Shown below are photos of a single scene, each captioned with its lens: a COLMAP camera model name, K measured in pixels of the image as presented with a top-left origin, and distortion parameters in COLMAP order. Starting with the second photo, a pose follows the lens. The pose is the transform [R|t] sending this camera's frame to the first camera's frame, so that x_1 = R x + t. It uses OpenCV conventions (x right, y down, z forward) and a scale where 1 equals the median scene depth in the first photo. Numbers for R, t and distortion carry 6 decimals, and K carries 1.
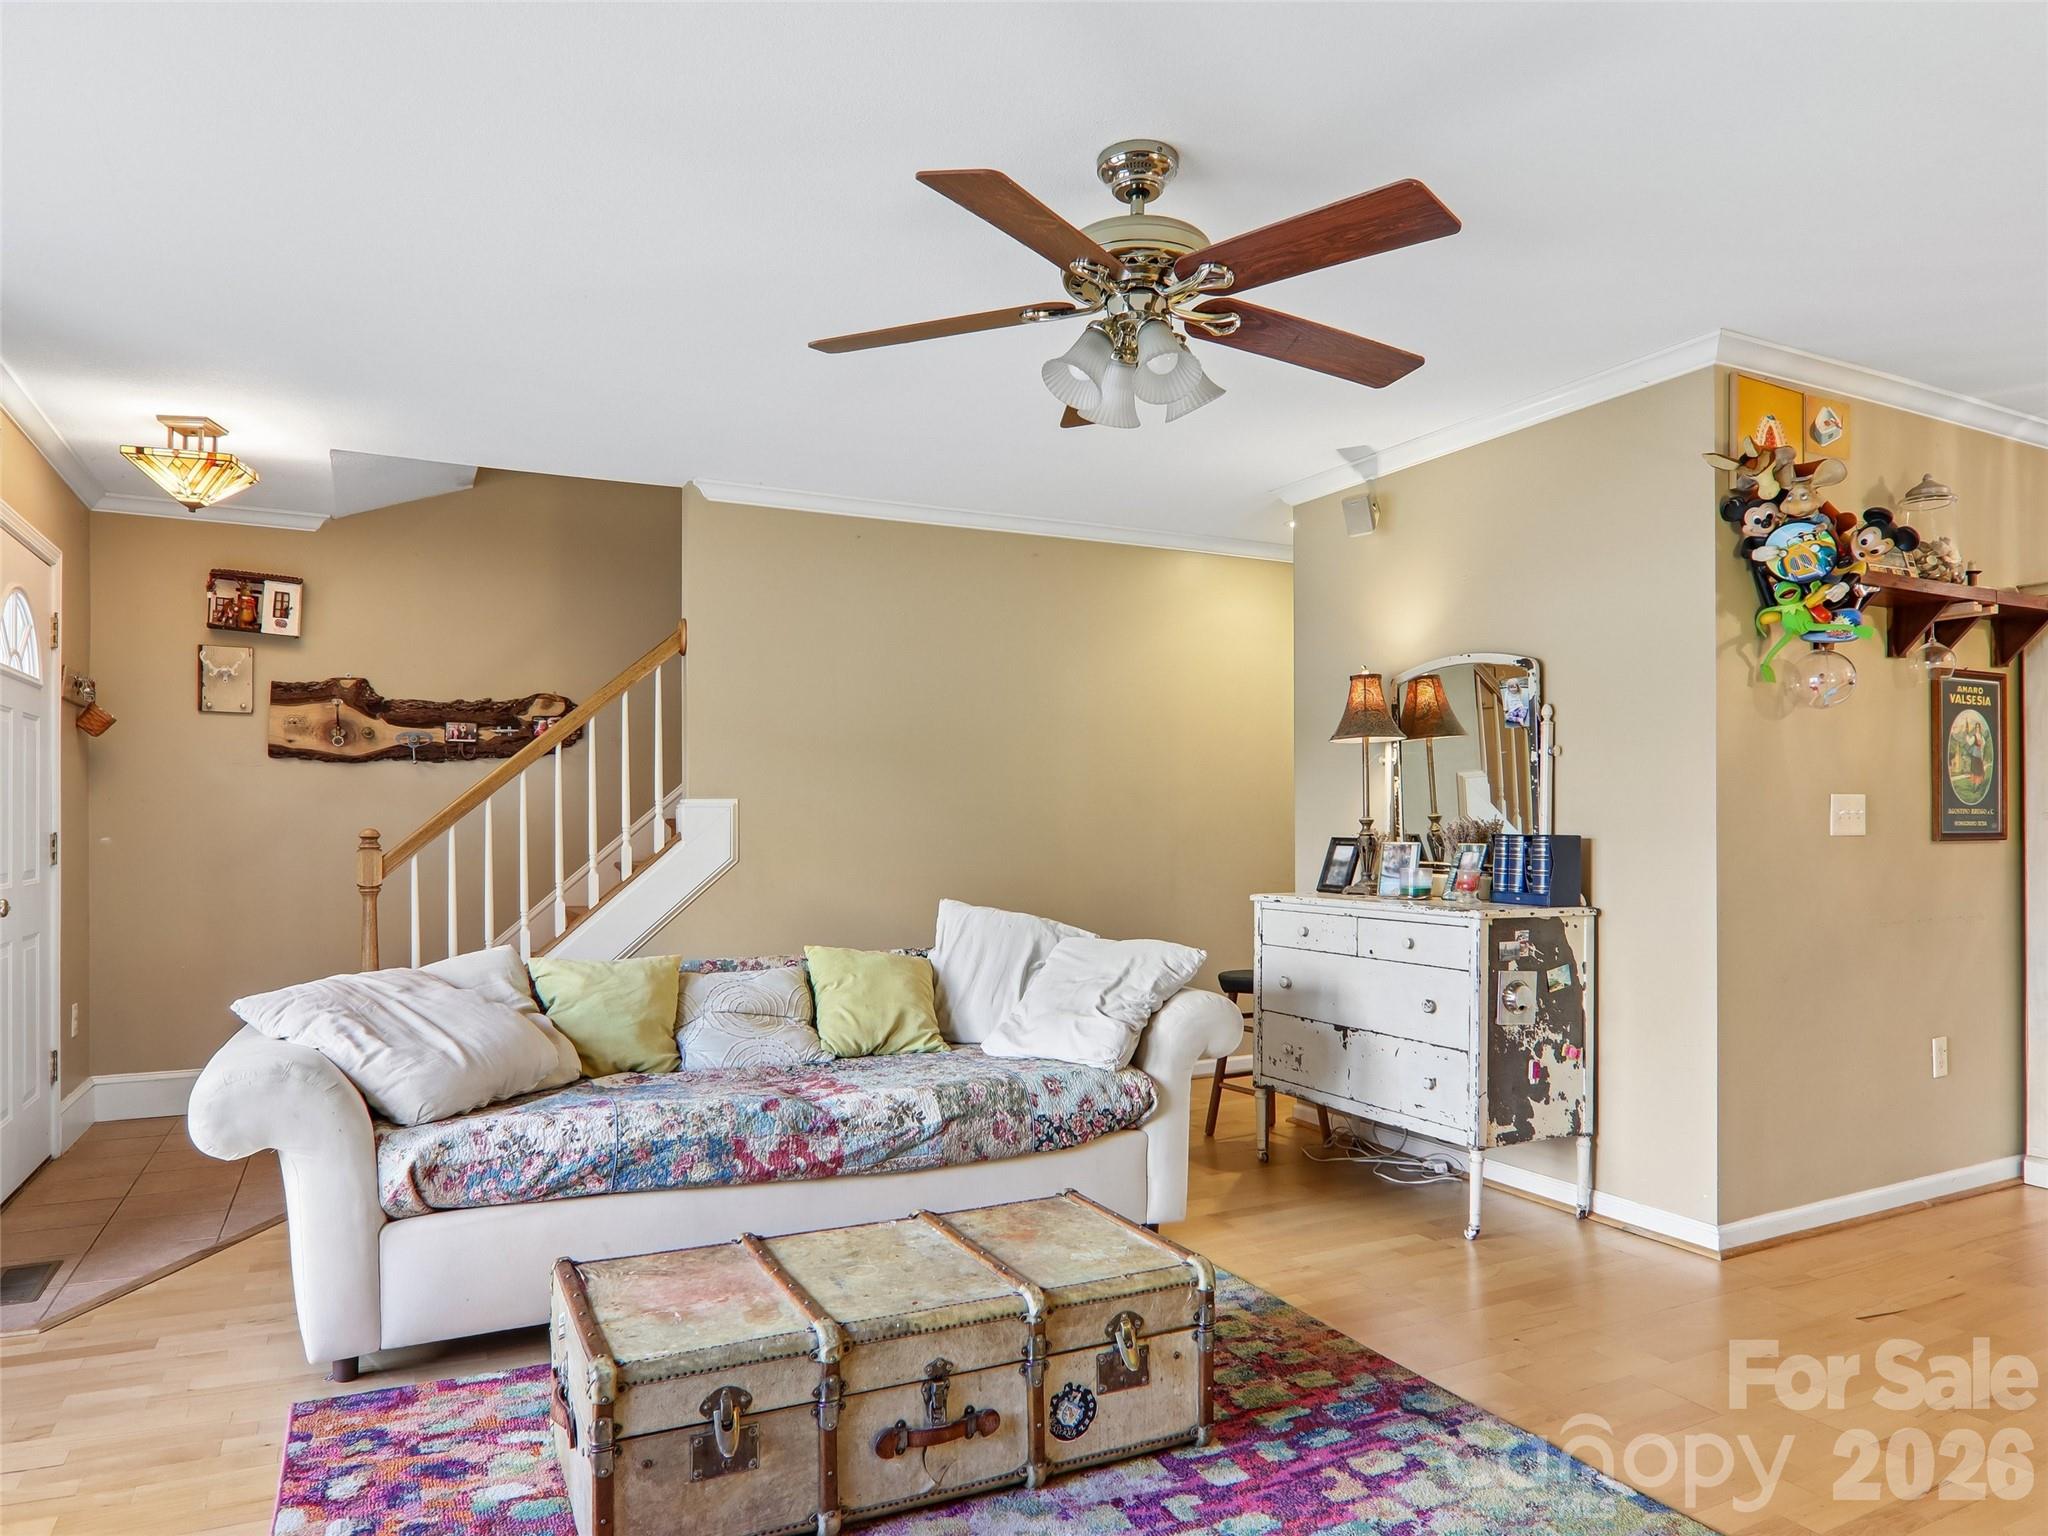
lens RADIAL K [[1289.0, 0, 1040.3], [0, 1289.0, 814.8], [0, 0, 1]] dist [0.008135, -0.025232]
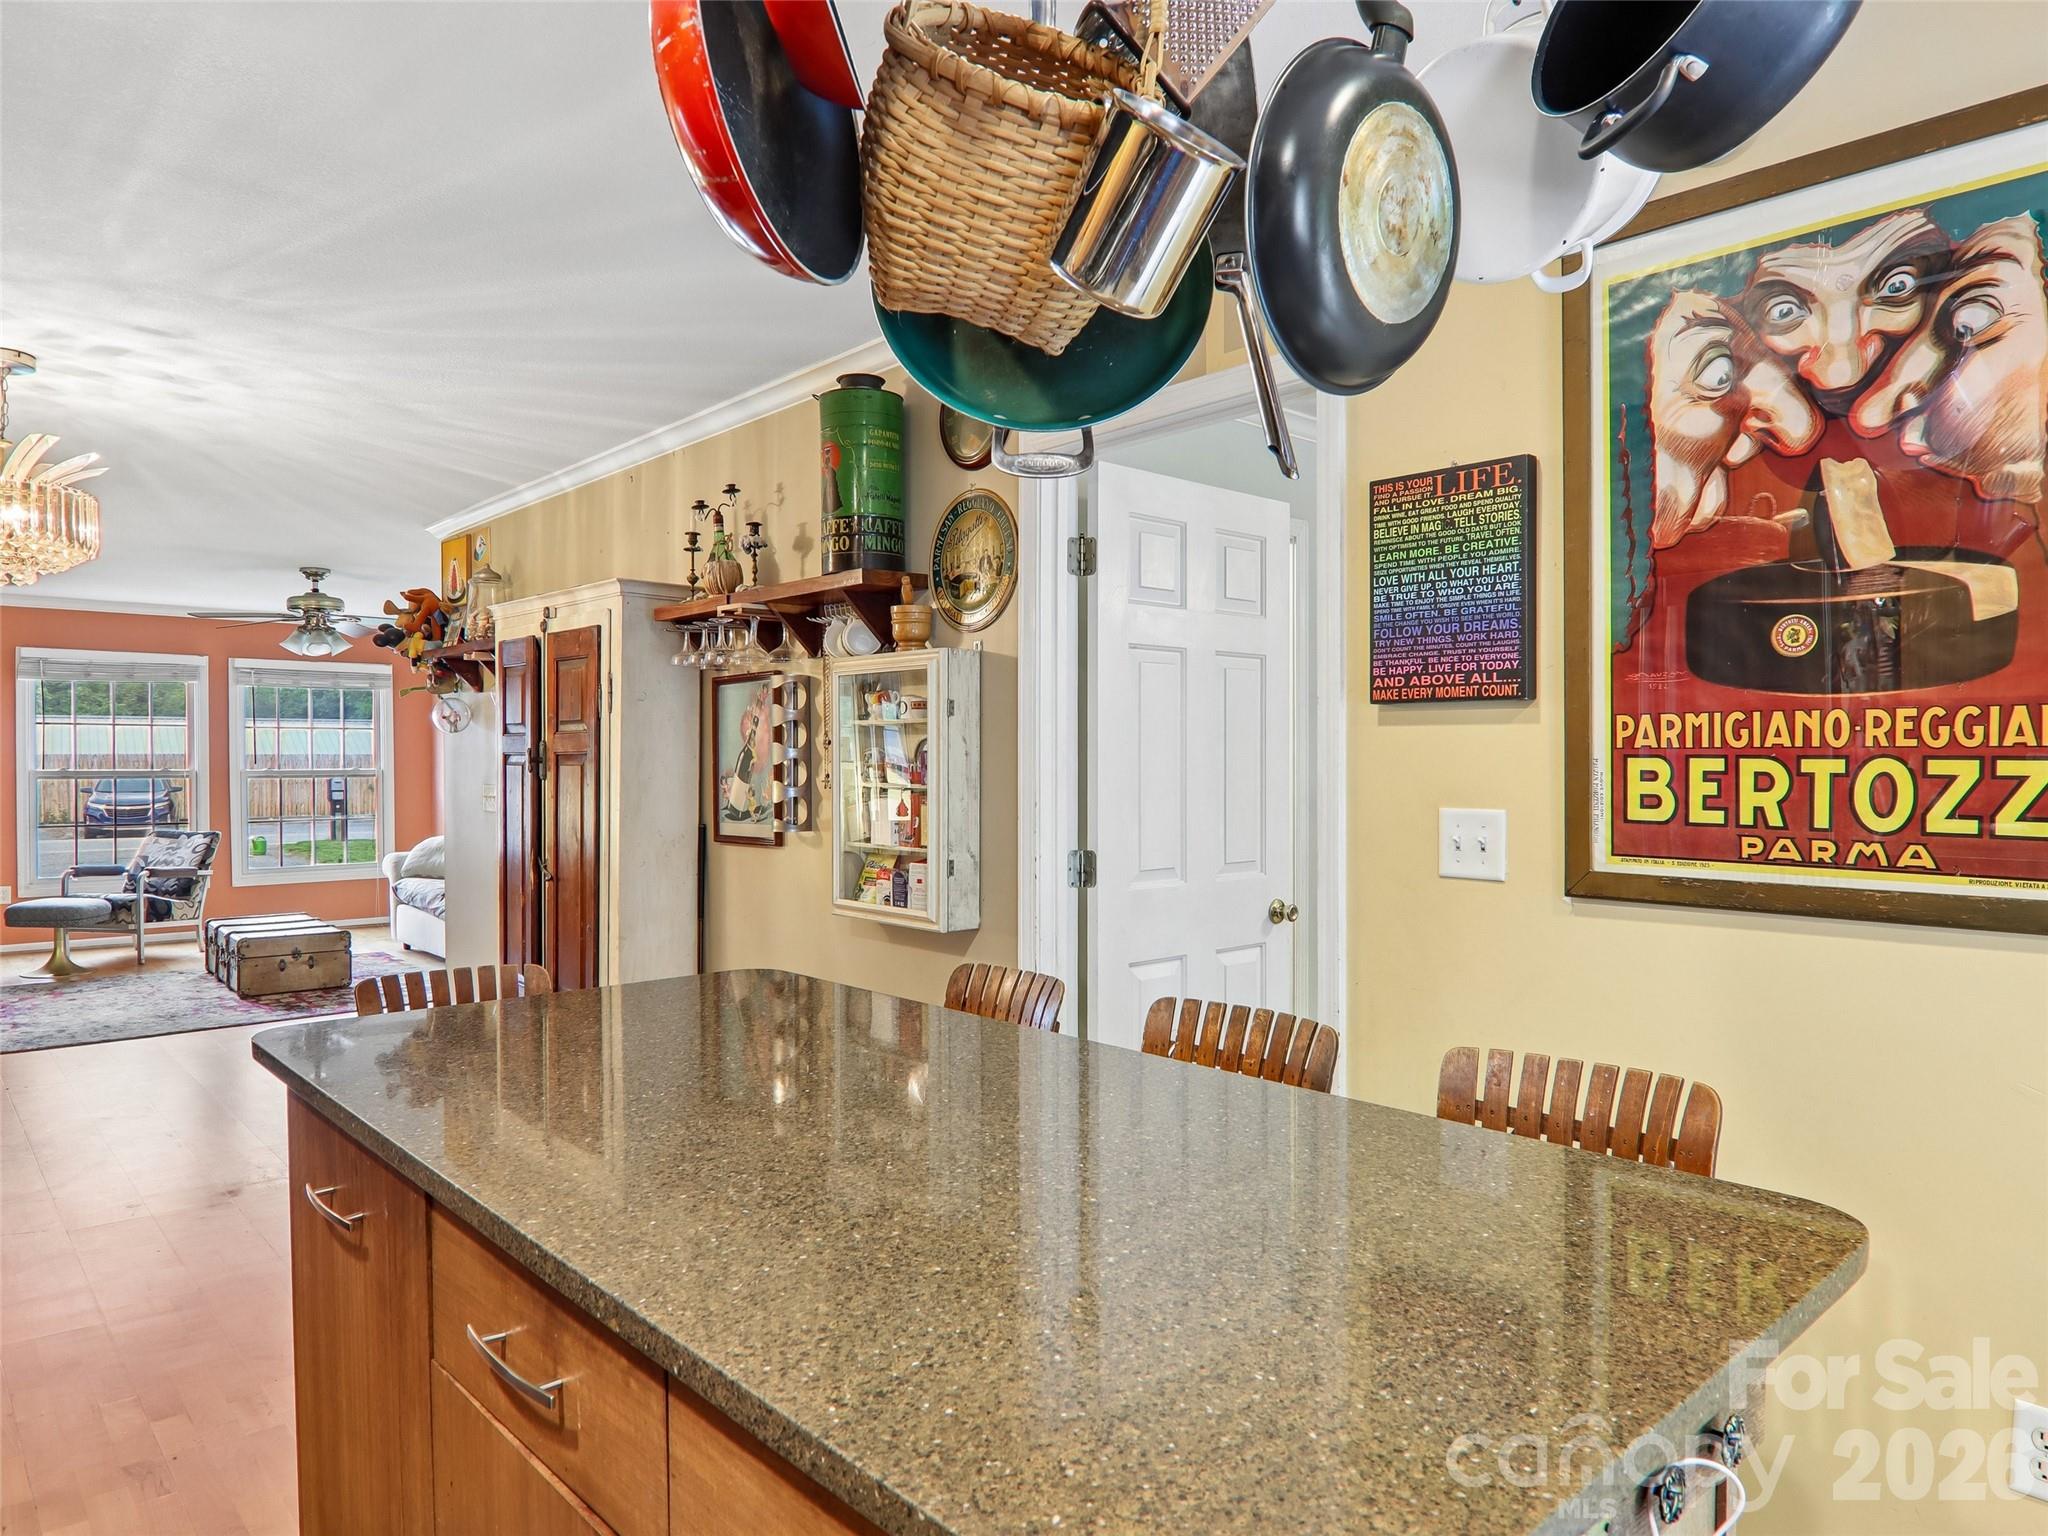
lens RADIAL K [[1299.5, 0, 1024.0], [0, 1299.5, 768.0], [0, 0, 1]] dist [0.002535, -0.019496]
pose [[0.244753, 0.007859, -0.969554, 2.590448], [0.009993, 0.999894, 0.010628, -0.052265], [0.969534, -0.012290, 0.244648, 1.415301]]
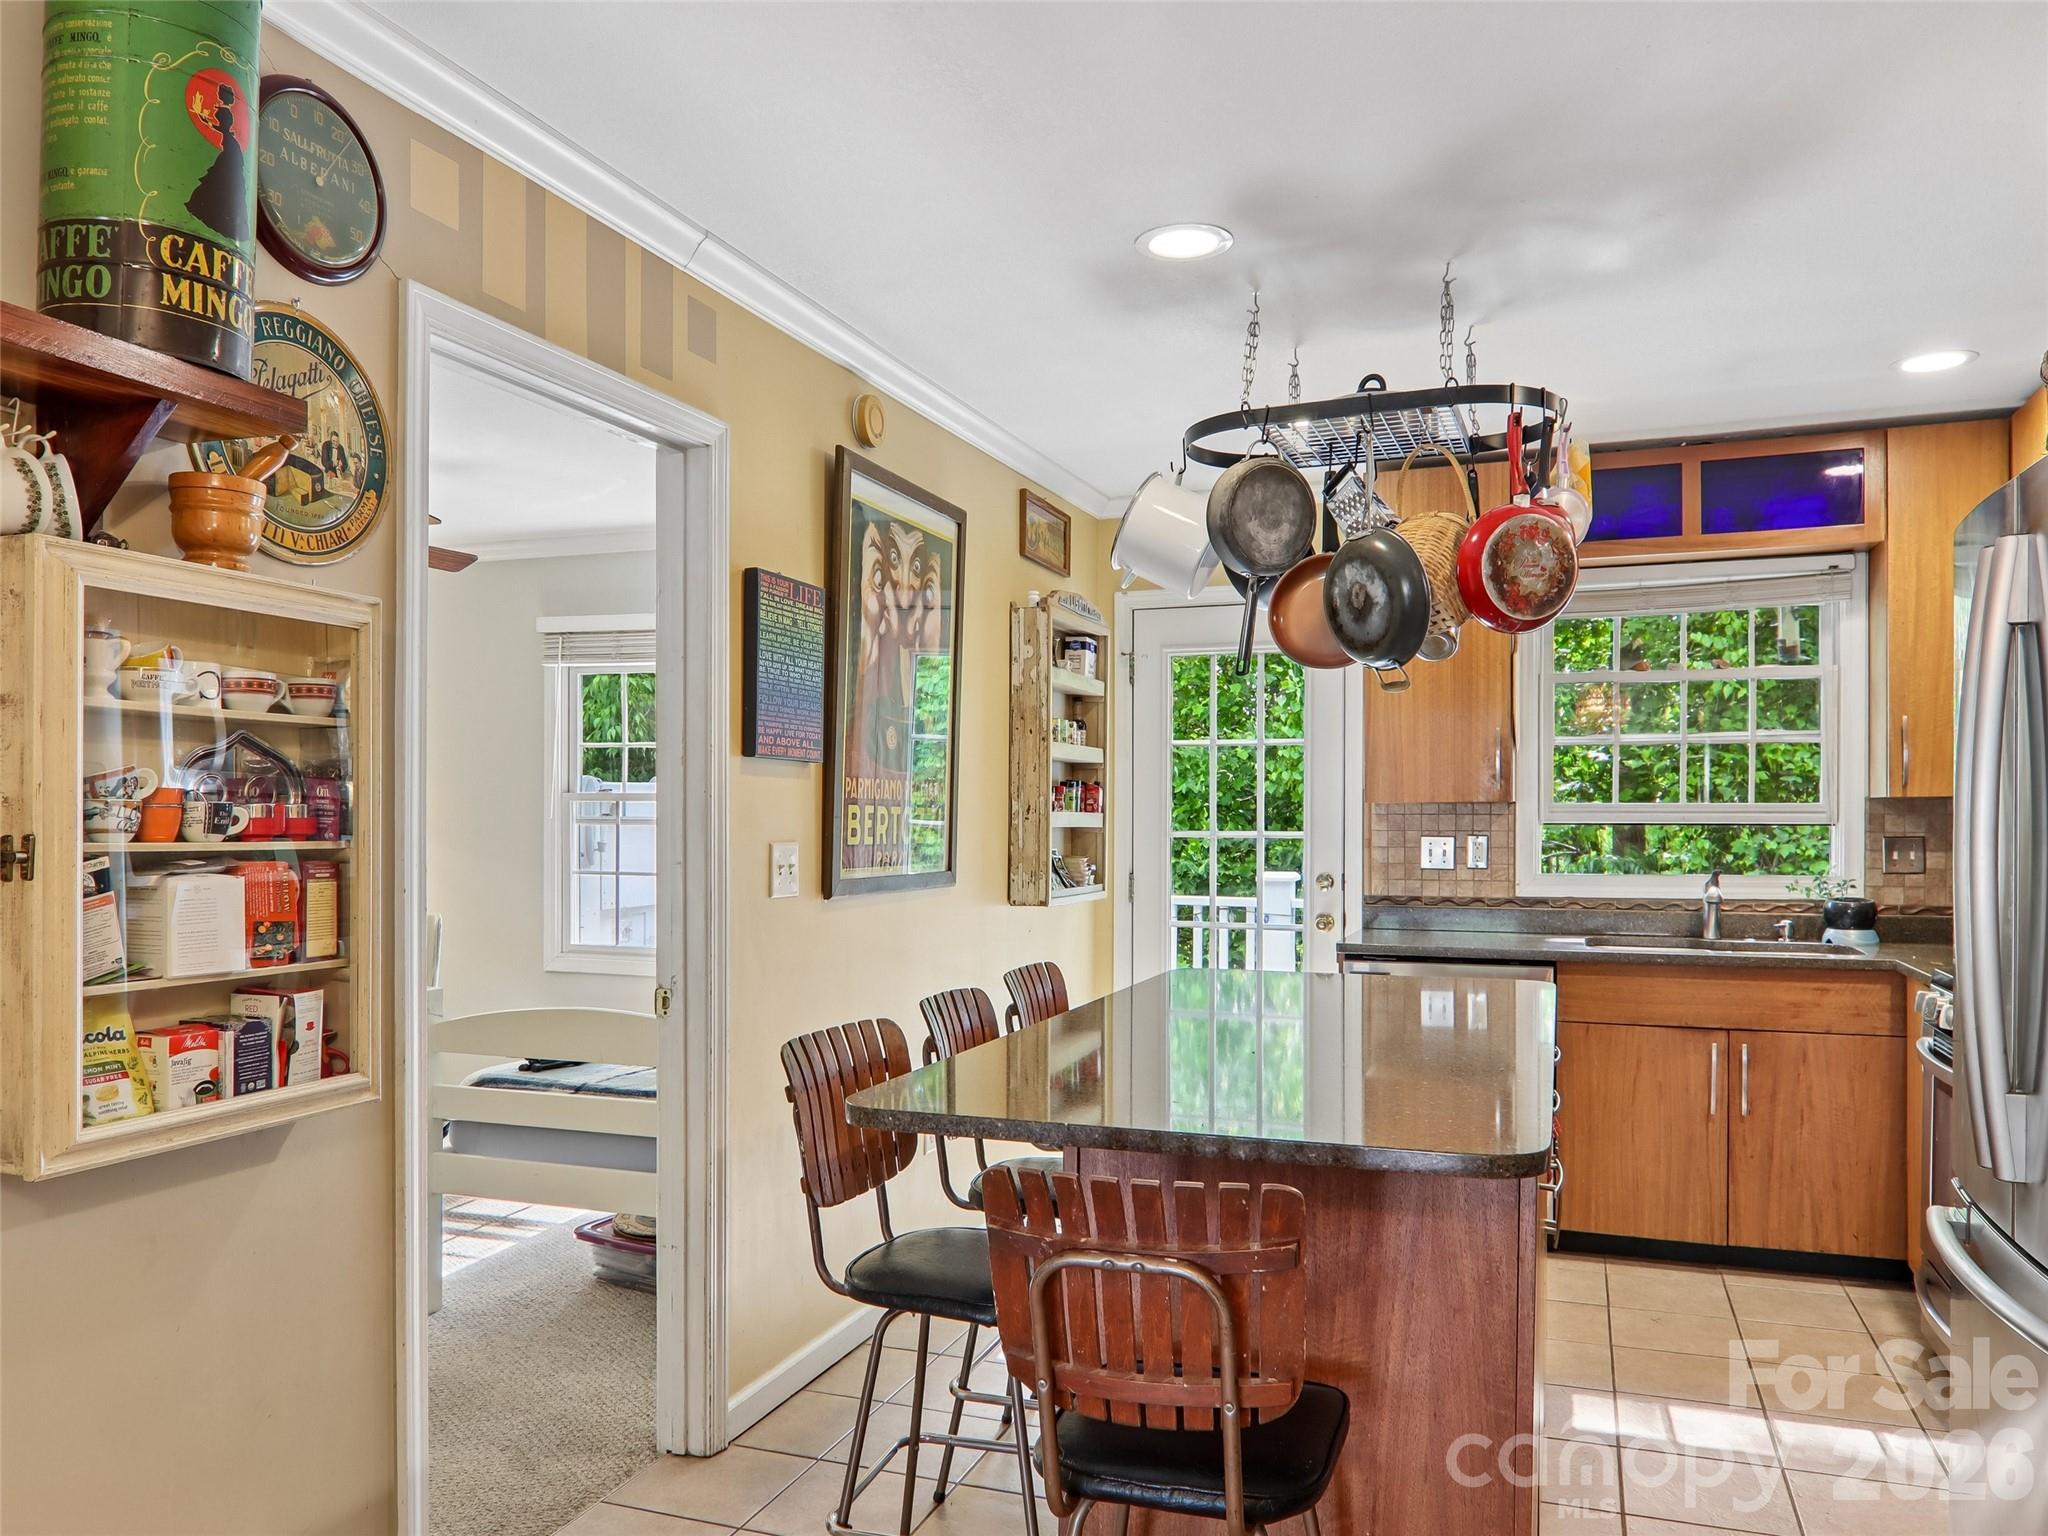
lens RADIAL K [[1478.7, 0, 1027.7], [0, 1478.7, 826.7], [0, 0, 1]] dist [0.000056, 0.000276]
pose [[0.741455, -0.003137, 0.670995, 1.432748], [-0.006449, 0.999910, 0.011800, -0.045233], [-0.670971, -0.013077, 0.741368, 0.949946]]
